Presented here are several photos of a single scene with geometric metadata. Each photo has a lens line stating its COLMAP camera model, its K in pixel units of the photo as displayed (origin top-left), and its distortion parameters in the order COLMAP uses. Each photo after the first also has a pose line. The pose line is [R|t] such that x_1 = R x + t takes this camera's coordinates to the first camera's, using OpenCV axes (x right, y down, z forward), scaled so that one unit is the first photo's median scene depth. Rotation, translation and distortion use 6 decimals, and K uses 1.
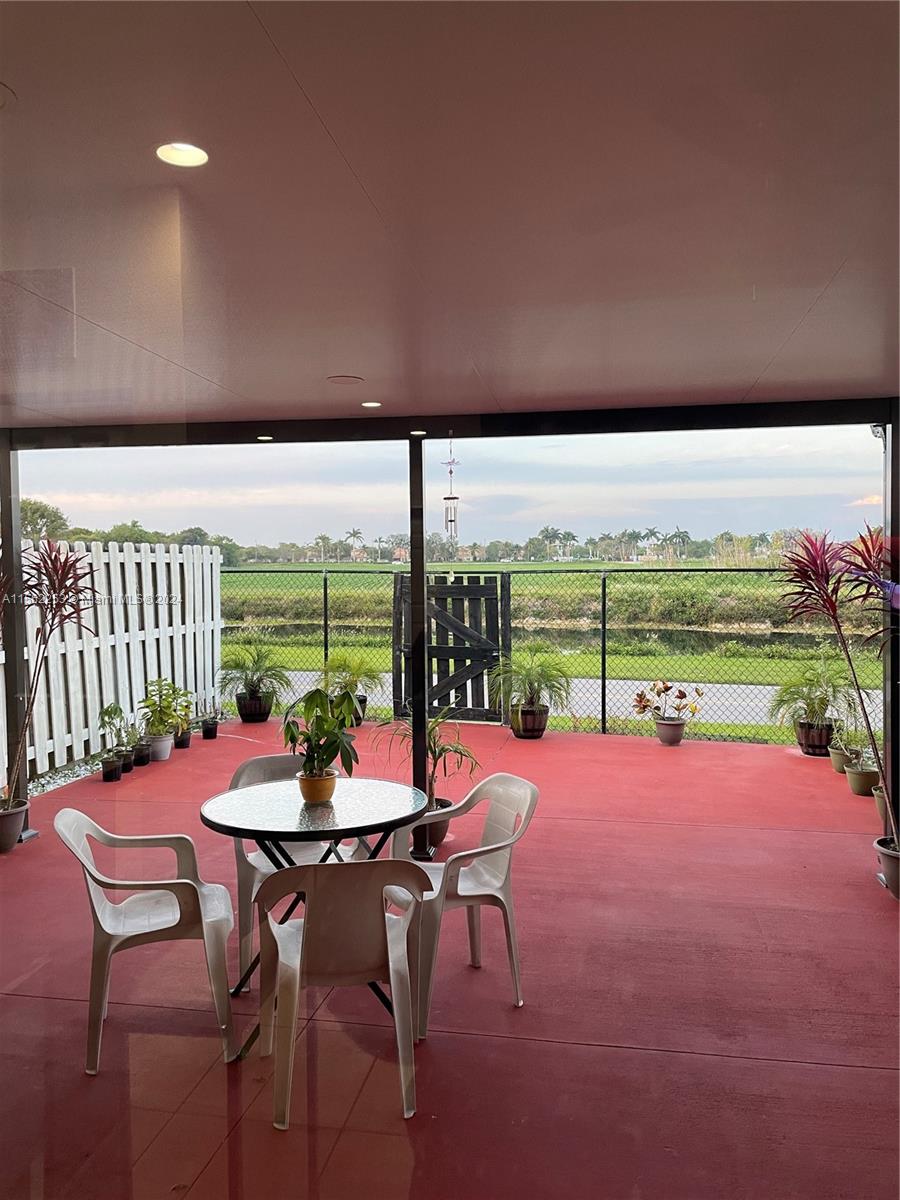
lens RADIAL K [[913.3, 0, 447.3], [0, 913.3, 592.3], [0, 0, 1]] dist [0.039408, -0.013573]
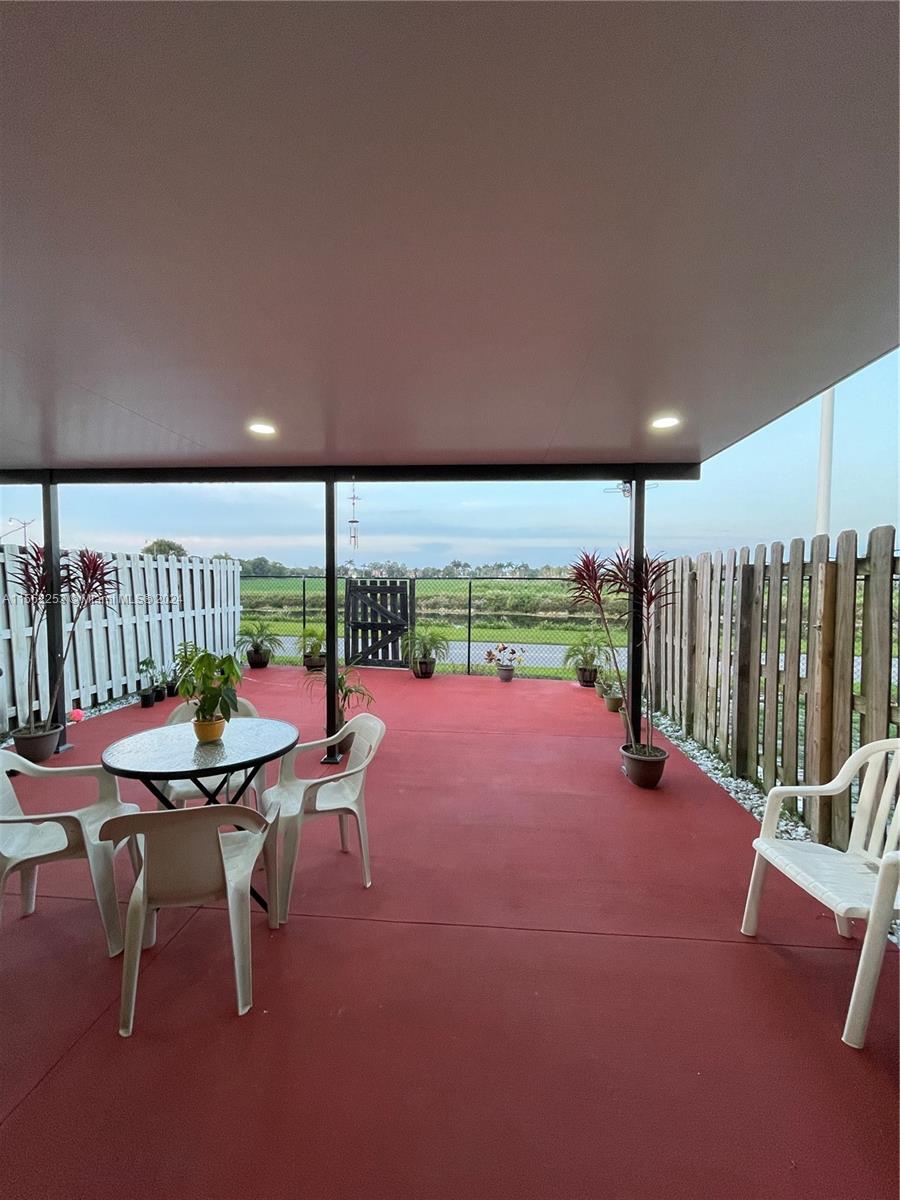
lens RADIAL K [[482.9, 0, 453.6], [0, 482.9, 601.9], [0, 0, 1]] dist [-0.019115, -0.000116]
pose [[0.994553, 0.010653, 0.103683, 0.059703], [-0.012092, 0.999839, 0.013269, 0.010069], [-0.103525, -0.014451, 0.994522, 0.139982]]
